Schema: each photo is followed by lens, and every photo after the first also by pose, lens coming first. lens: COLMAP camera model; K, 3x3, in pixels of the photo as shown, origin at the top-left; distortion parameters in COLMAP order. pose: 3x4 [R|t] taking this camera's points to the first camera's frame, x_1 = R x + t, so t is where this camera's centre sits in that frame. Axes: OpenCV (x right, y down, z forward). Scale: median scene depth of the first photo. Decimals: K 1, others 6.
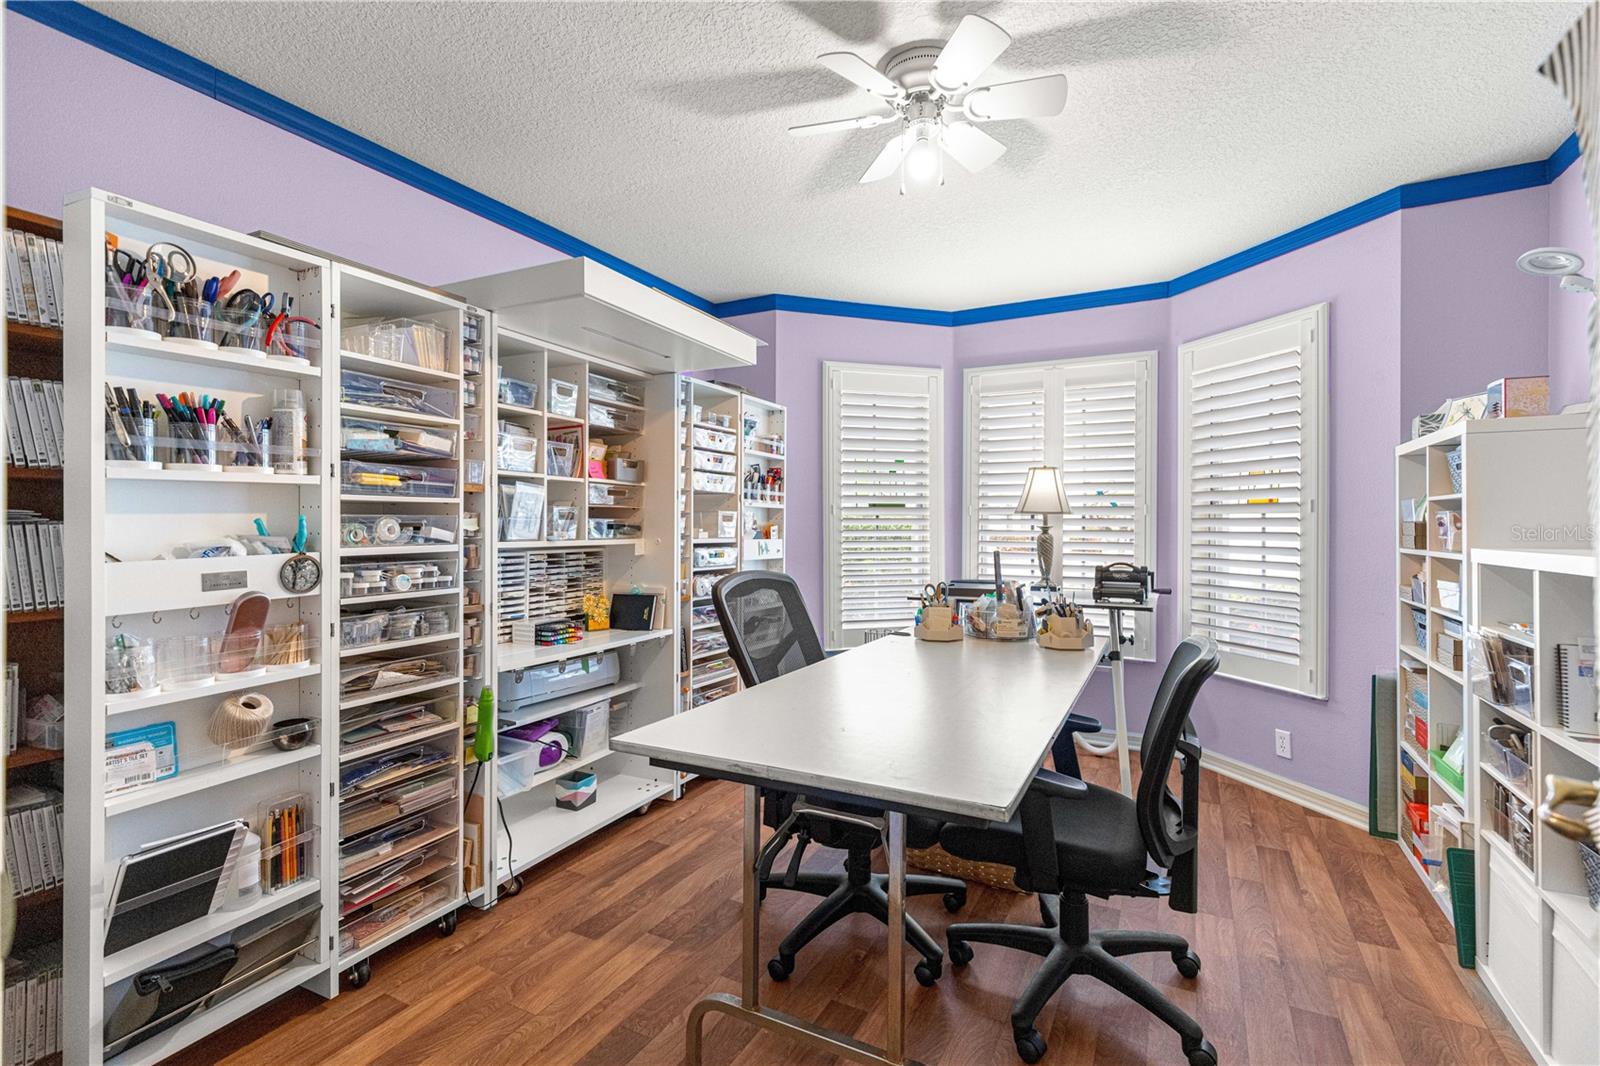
lens RADIAL K [[733.2, 0, 799.4], [0, 733.2, 524.8], [0, 0, 1]] dist [0.008190, -0.002471]
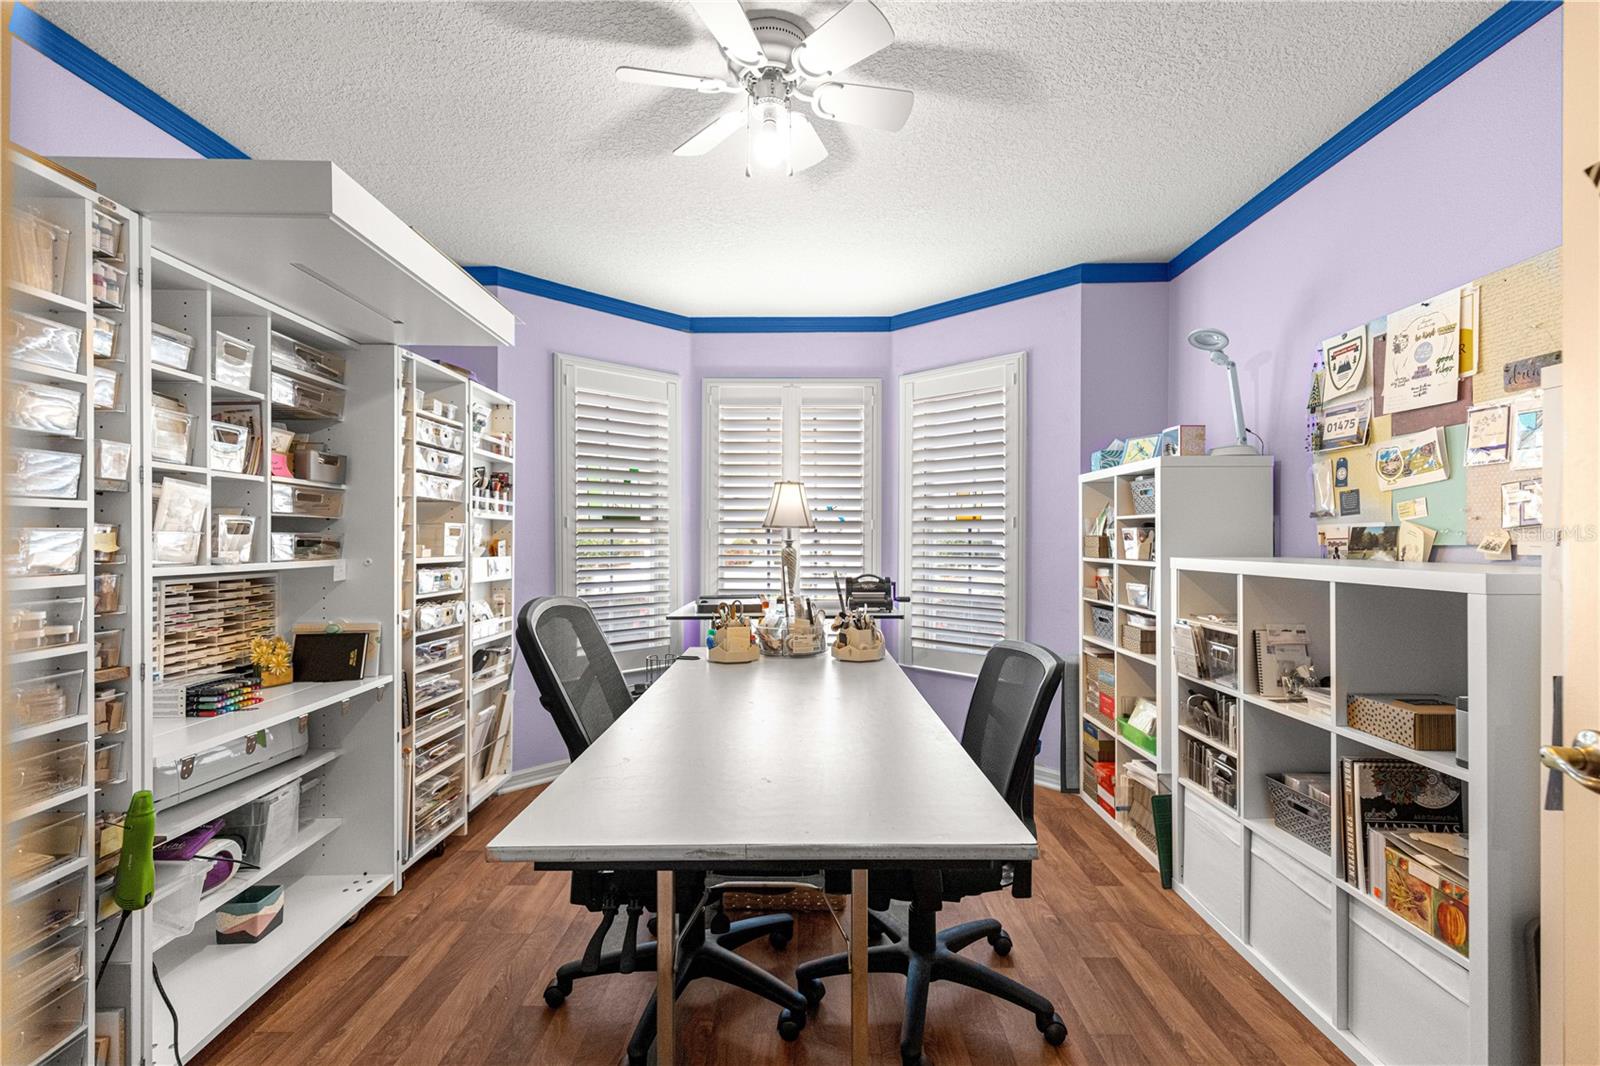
lens RADIAL K [[733.2, 0, 801.5], [0, 733.2, 539.5], [0, 0, 1]] dist [0.008190, -0.002471]
pose [[0.885246, -0.002996, 0.465114, -0.180532], [0.001730, 0.999994, 0.003150, -0.003251], [-0.465121, -0.001984, 0.885245, 0.132291]]
